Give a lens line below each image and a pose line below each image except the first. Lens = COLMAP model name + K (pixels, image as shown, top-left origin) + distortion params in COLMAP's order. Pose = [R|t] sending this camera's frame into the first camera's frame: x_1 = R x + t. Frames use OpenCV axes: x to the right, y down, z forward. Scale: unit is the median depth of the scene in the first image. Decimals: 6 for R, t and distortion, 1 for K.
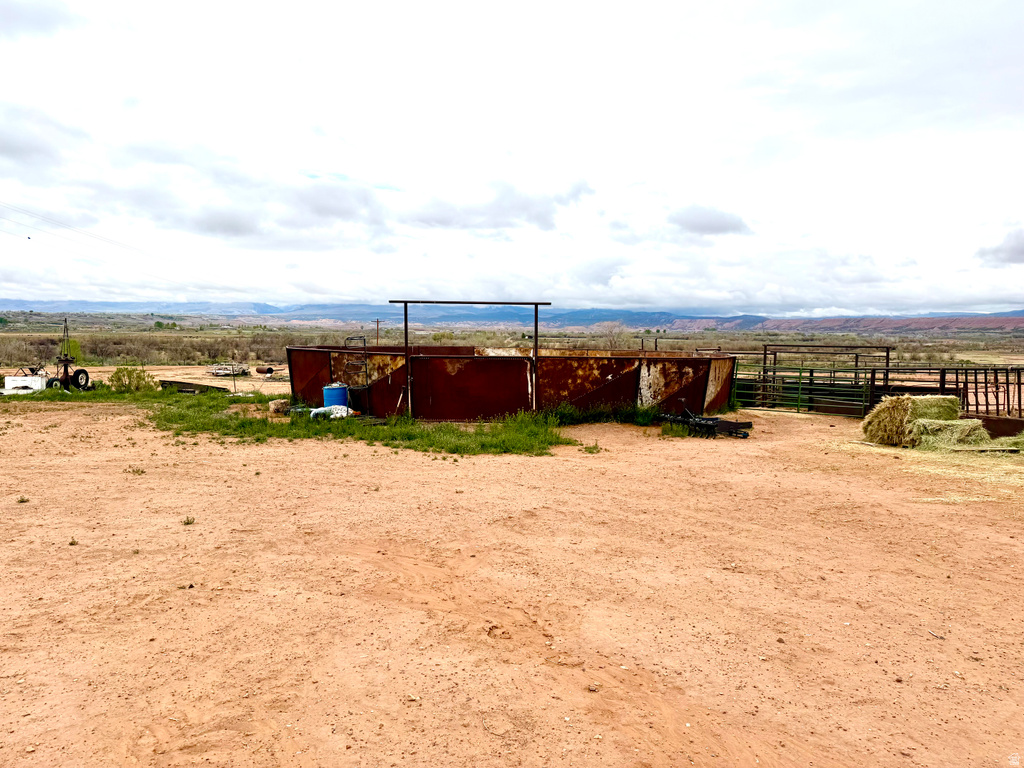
lens RADIAL K [[723.9, 0, 512.0], [0, 723.9, 384.0], [0, 0, 1]] dist [0.007530, -0.006454]
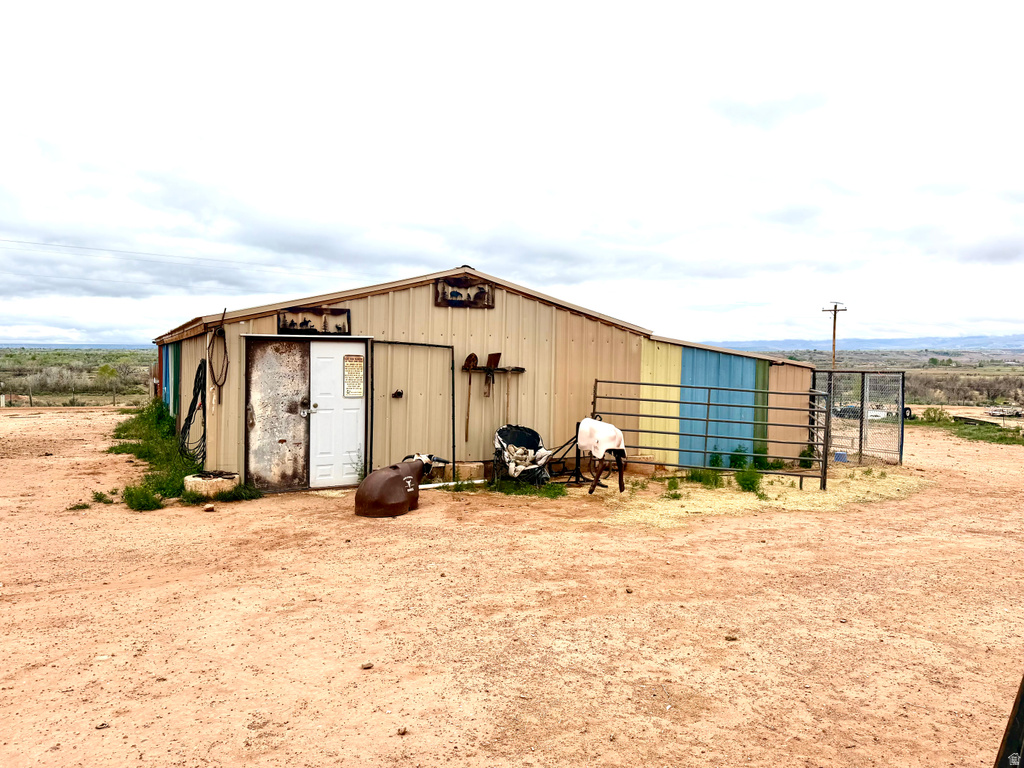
lens RADIAL K [[723.9, 0, 512.0], [0, 723.9, 384.0], [0, 0, 1]] dist [0.007530, -0.006454]
pose [[0.559343, 0.017881, -0.828744, 0.040588], [-0.058909, 0.998097, -0.018224, 0.001442], [0.826841, 0.059014, 0.559332, -0.096237]]
